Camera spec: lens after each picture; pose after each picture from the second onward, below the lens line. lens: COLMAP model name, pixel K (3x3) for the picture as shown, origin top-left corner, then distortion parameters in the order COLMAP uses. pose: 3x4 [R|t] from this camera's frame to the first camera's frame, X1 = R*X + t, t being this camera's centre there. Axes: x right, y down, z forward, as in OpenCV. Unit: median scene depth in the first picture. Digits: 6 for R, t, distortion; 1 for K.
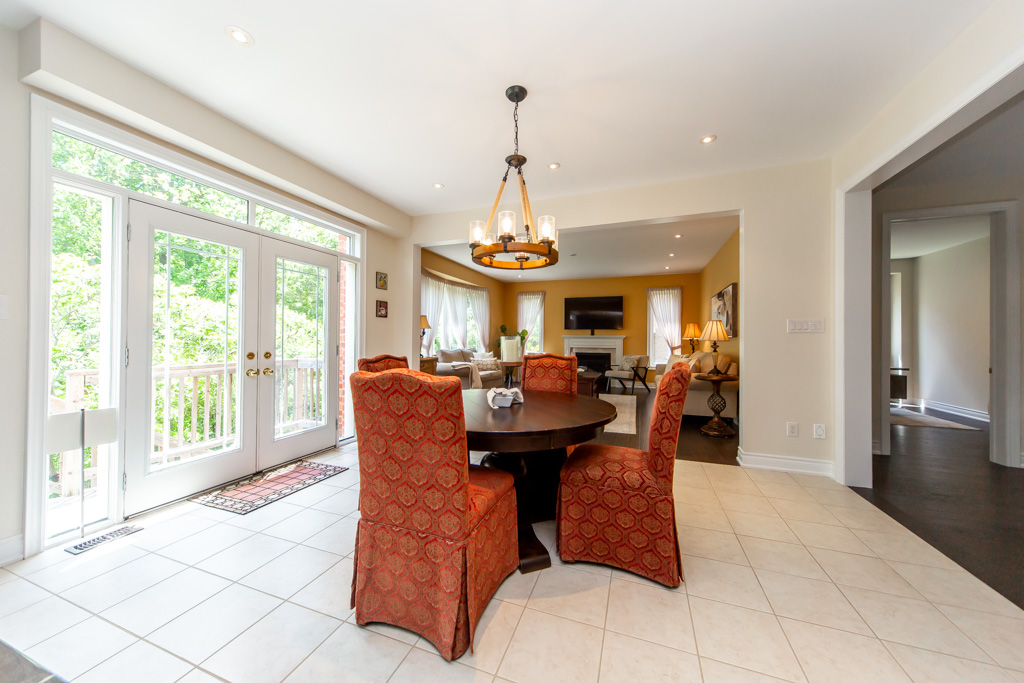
lens RADIAL K [[353.0, 0, 521.1], [0, 353.0, 340.6], [0, 0, 1]] dist [0.001107, -0.000059]
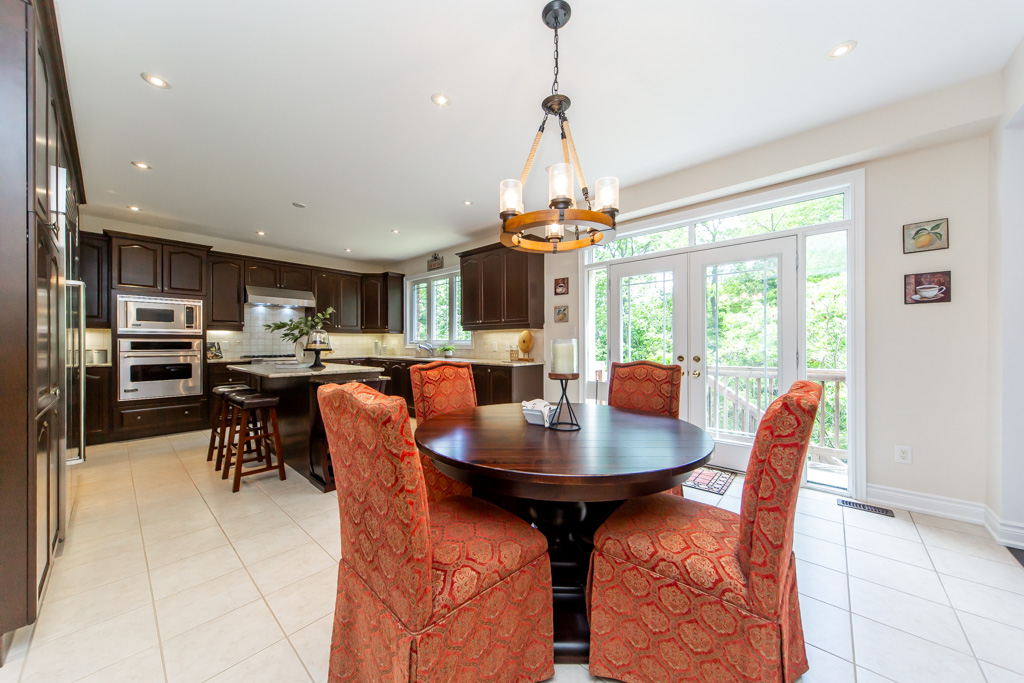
lens RADIAL K [[353.0, 0, 510.3], [0, 353.0, 342.9], [0, 0, 1]] dist [0.001107, -0.000059]
pose [[-0.392506, -0.007096, -0.919722, 0.265067], [-0.000928, 0.999973, -0.007319, -0.000460], [0.919749, -0.002019, -0.392502, 0.468914]]
